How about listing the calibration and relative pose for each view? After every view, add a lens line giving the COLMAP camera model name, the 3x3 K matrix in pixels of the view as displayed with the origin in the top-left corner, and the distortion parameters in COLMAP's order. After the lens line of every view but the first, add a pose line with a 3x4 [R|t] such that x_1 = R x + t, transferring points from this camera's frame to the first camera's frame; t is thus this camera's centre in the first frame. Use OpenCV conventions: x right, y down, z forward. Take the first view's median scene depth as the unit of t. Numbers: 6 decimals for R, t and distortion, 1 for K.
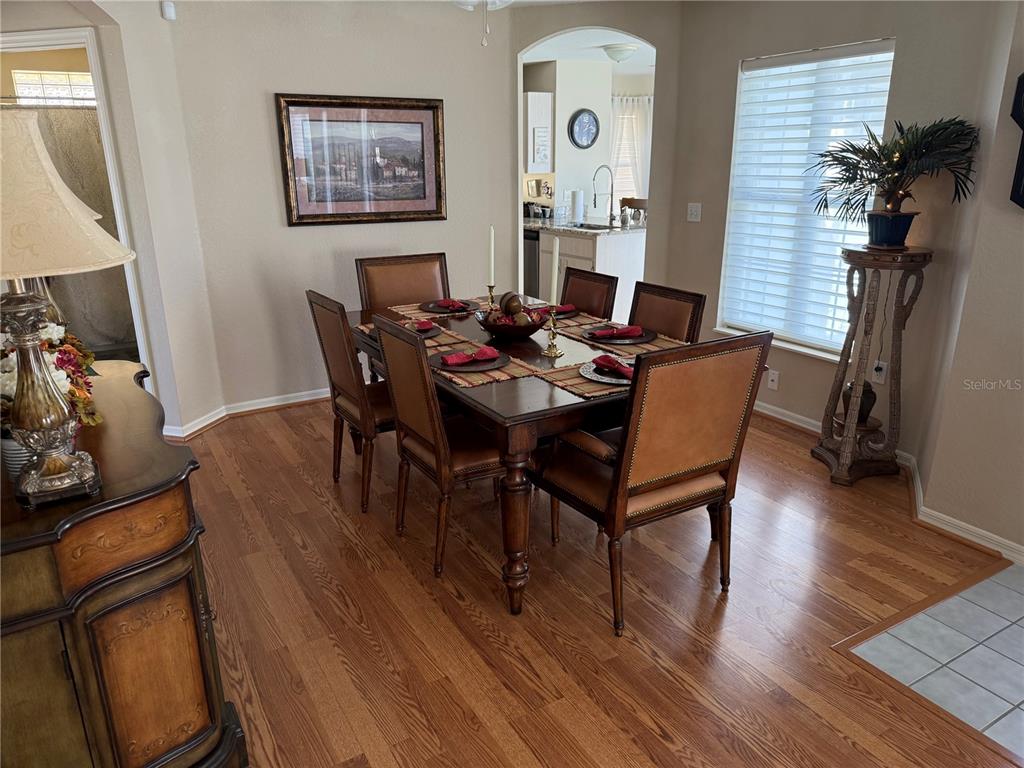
lens RADIAL K [[712.7, 0, 504.8], [0, 712.7, 386.8], [0, 0, 1]] dist [0.059344, -0.096722]
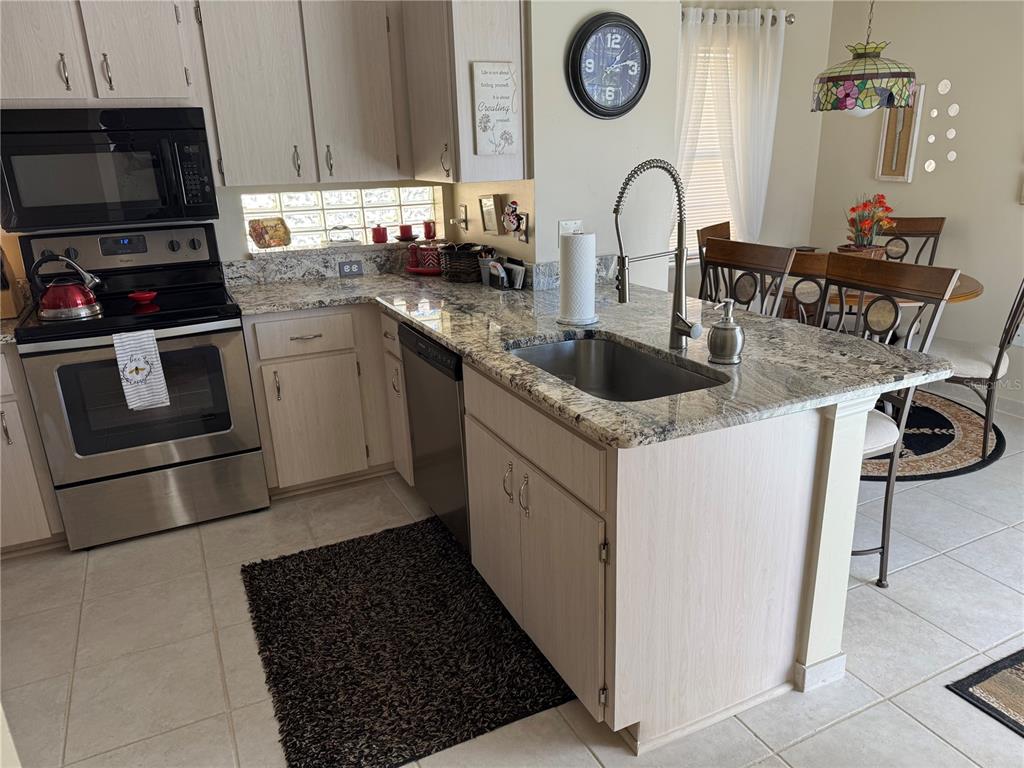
lens RADIAL K [[712.7, 0, 504.8], [0, 712.7, 386.8], [0, 0, 1]] dist [0.059344, -0.096722]
pose [[0.996068, 0.010034, -0.088018, 0.088511], [-0.009005, 0.999886, 0.012082, -0.185861], [0.088129, -0.011242, 0.996046, 0.594606]]
